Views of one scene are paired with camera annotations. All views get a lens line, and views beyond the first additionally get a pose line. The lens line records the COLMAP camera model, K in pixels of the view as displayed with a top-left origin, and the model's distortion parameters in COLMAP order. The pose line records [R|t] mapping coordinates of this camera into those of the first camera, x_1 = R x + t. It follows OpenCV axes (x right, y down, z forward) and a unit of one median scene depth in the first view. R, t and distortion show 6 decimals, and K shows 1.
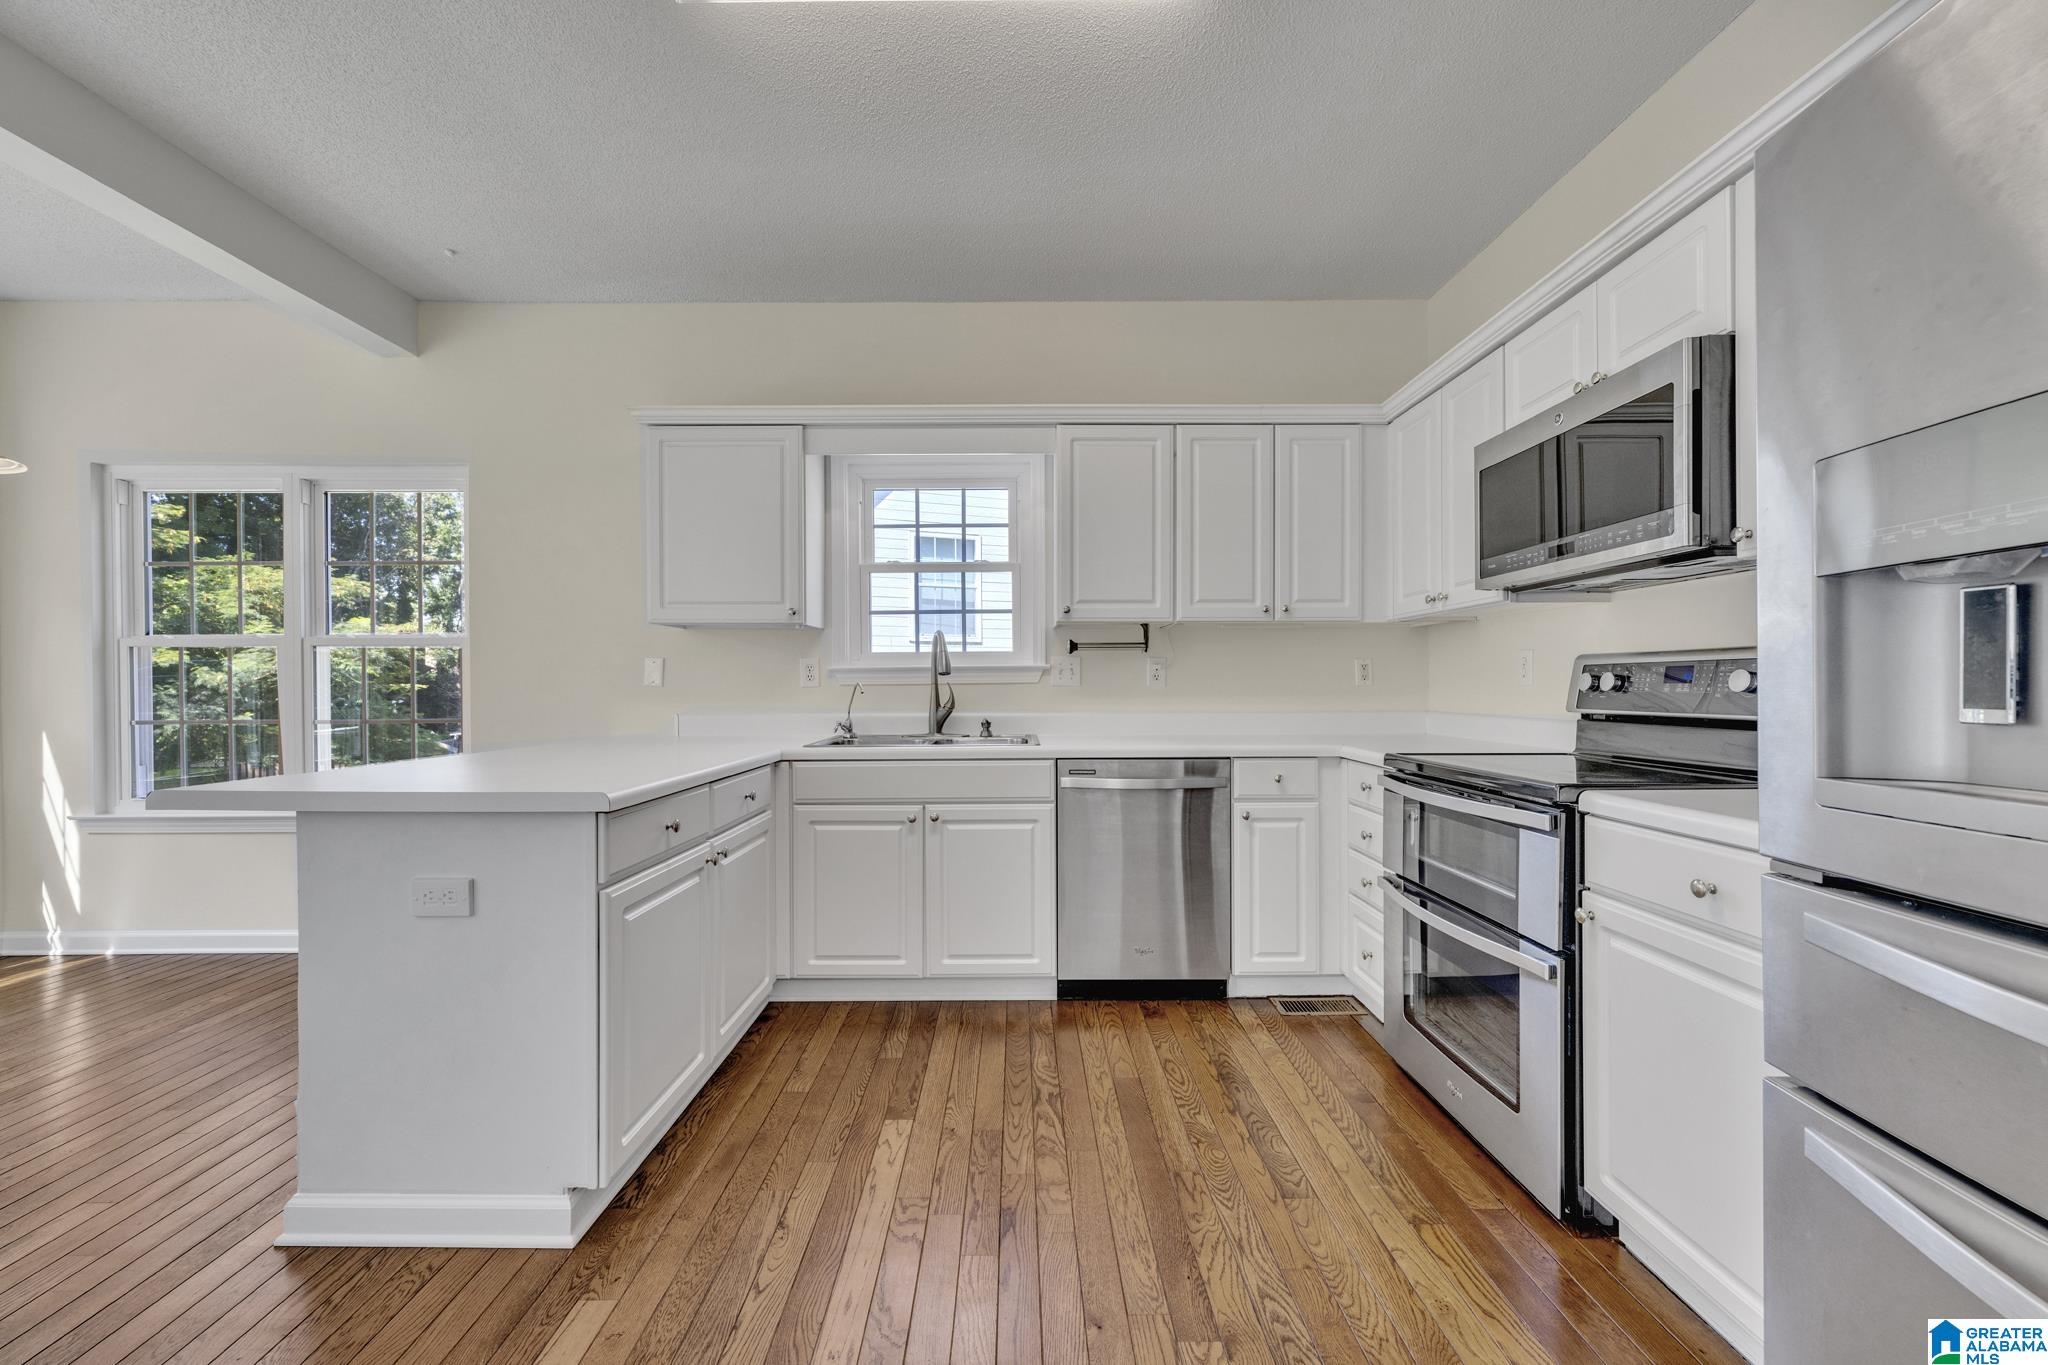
lens RADIAL K [[805.7, 0, 1023.0], [0, 805.7, 689.8], [0, 0, 1]] dist [0.000277, -0.000087]
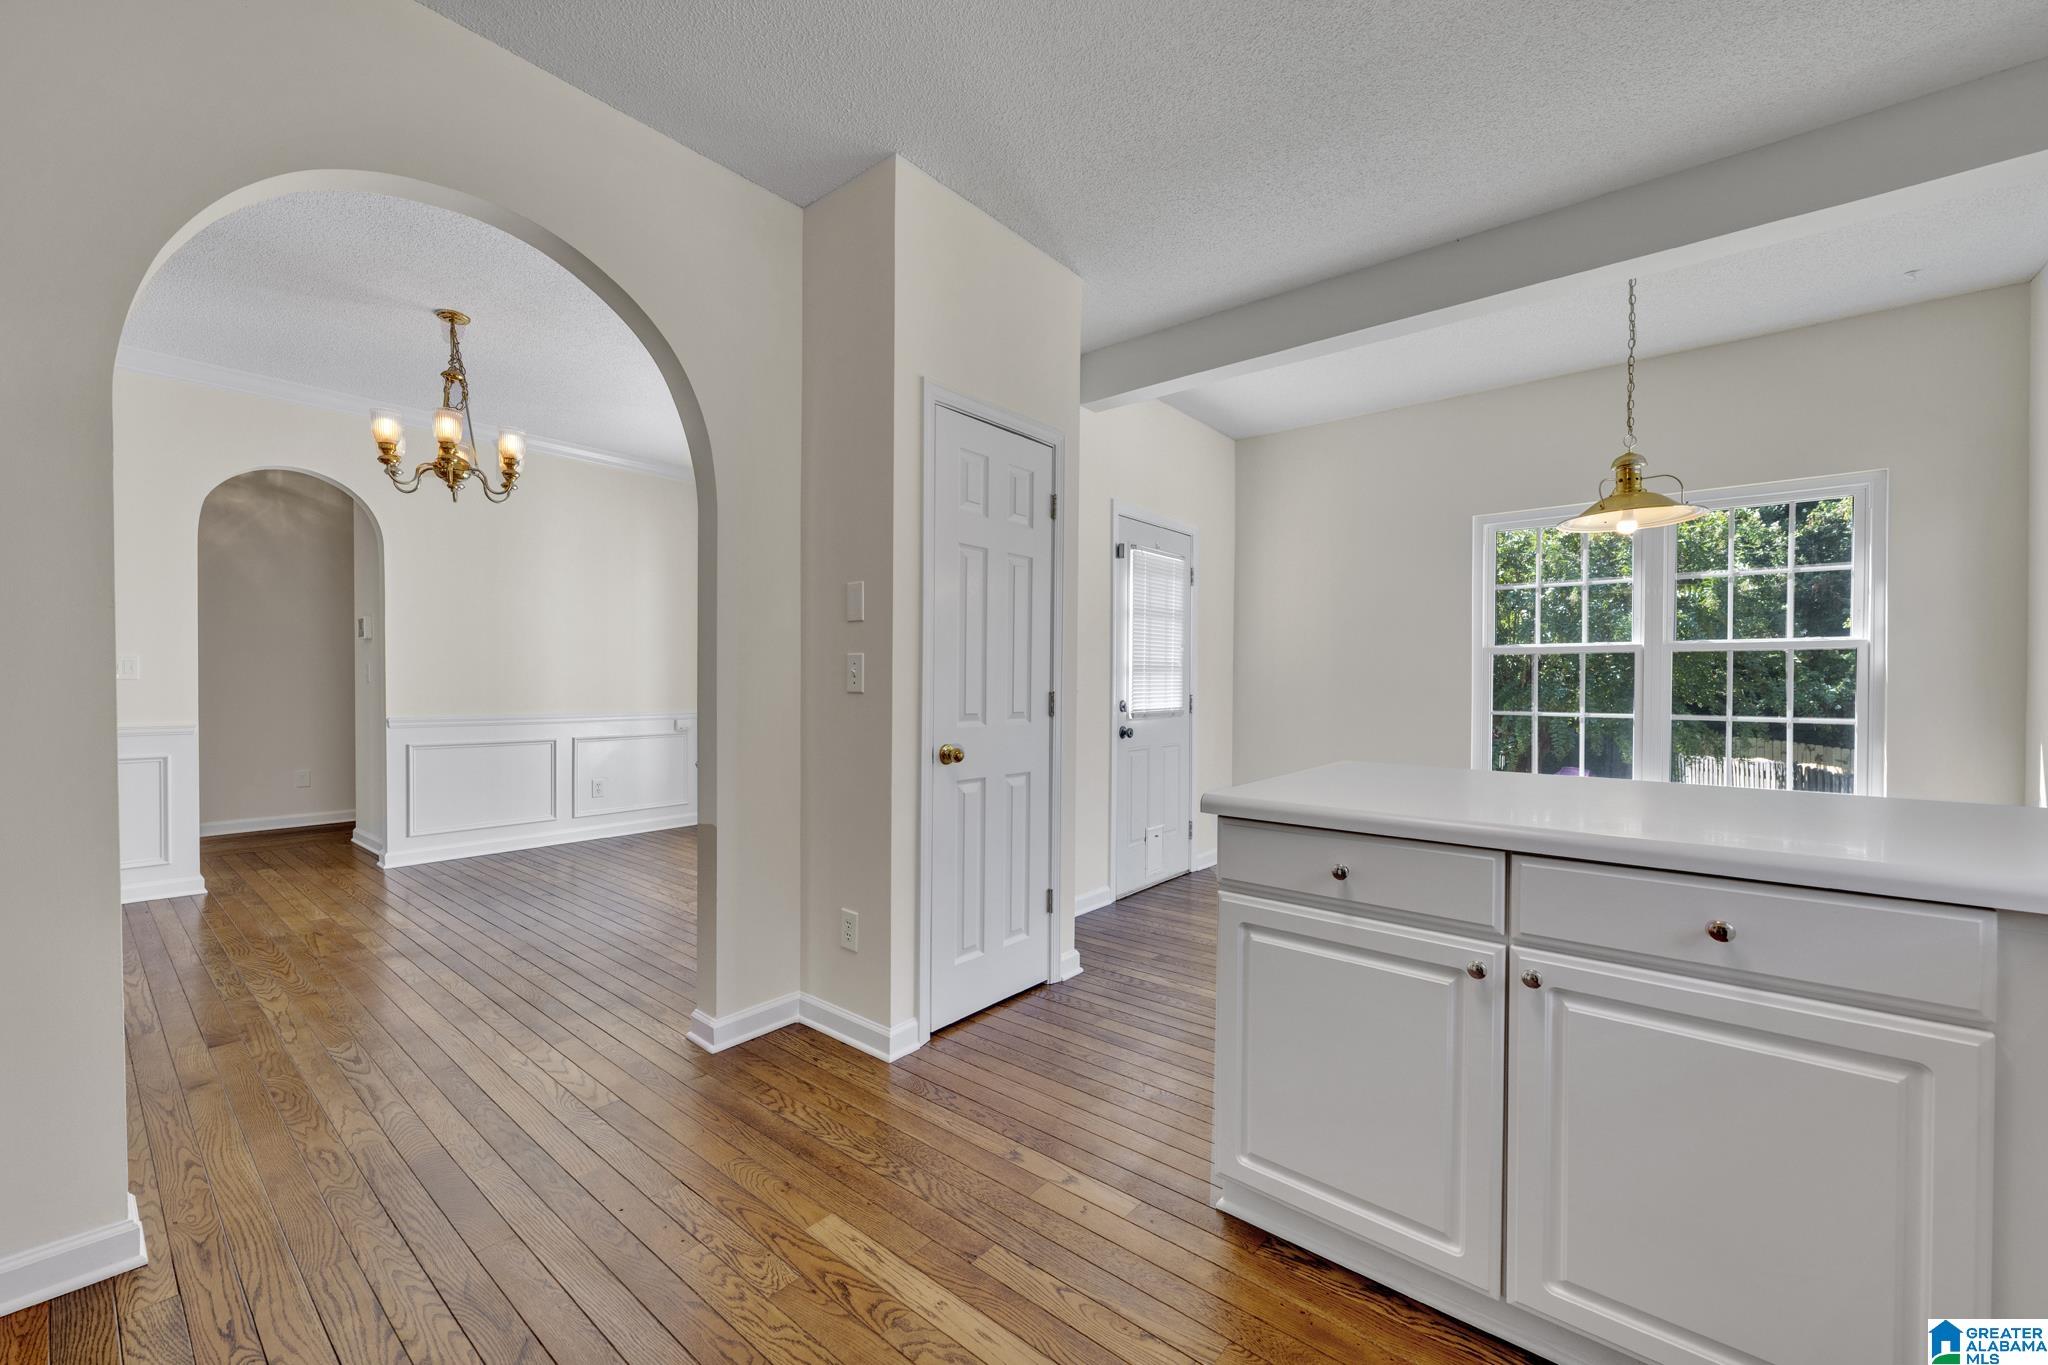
lens RADIAL K [[805.7, 0, 1023.0], [0, 805.7, 689.8], [0, 0, 1]] dist [0.000277, -0.000087]
pose [[-0.642519, 0.006108, -0.766245, 0.253392], [-0.007014, 0.999879, 0.013853, -0.012488], [0.766238, 0.014275, -0.642399, 0.855493]]
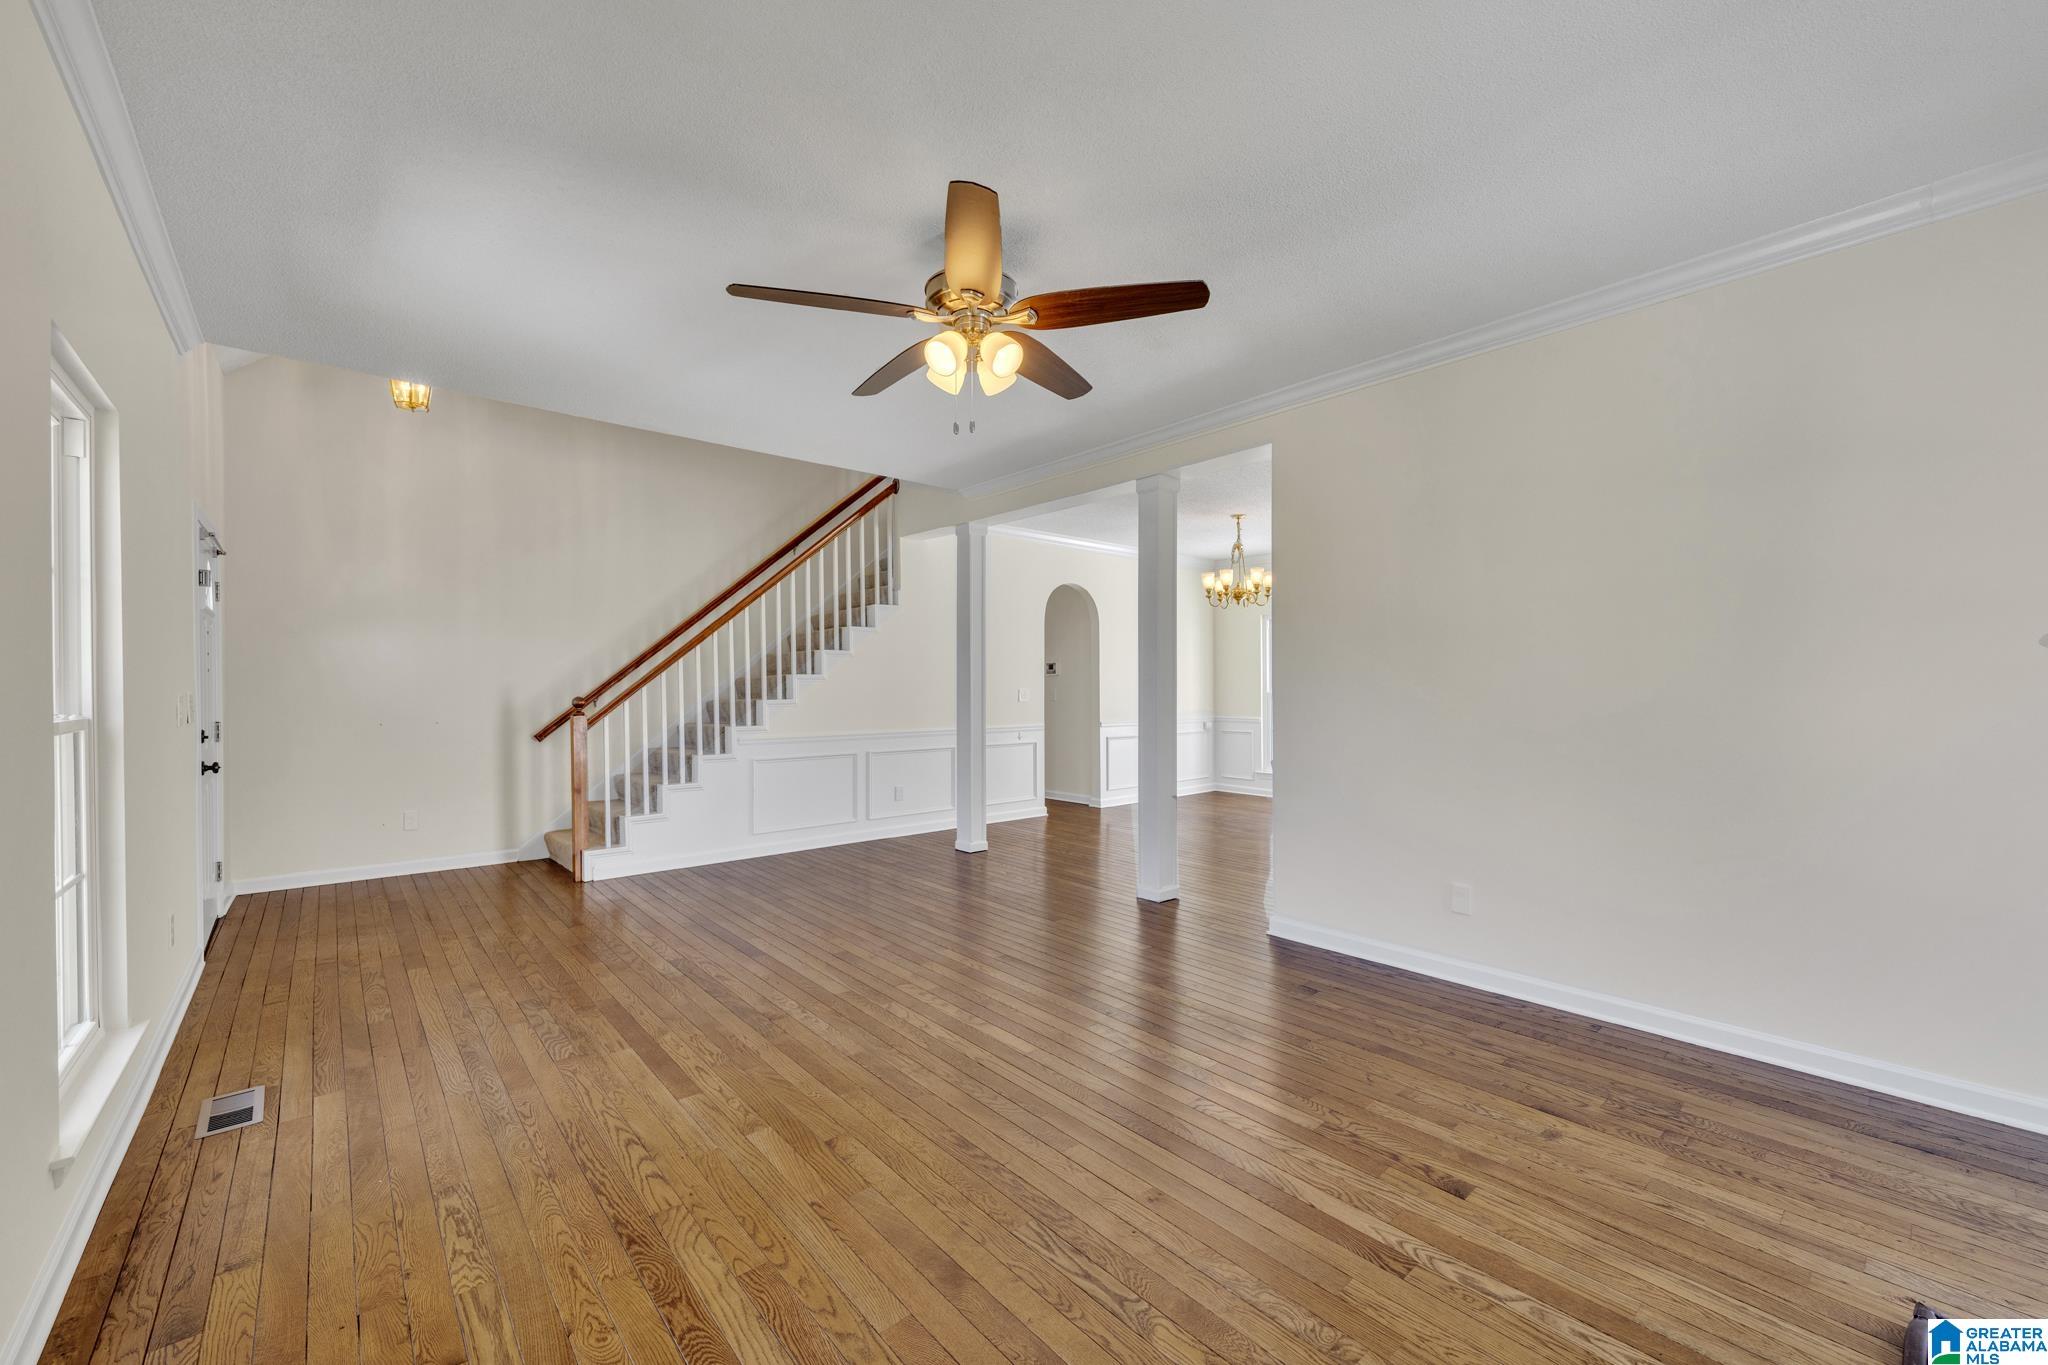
lens RADIAL K [[808.0, 0, 1019.6], [0, 808.0, 689.3], [0, 0, 1]] dist [0.000147, 0.000028]
pose [[-0.763245, 0.009445, -0.646040, 1.997780], [0.005005, 0.999950, 0.008706, -0.070256], [0.646089, 0.003412, -0.763254, 0.831289]]
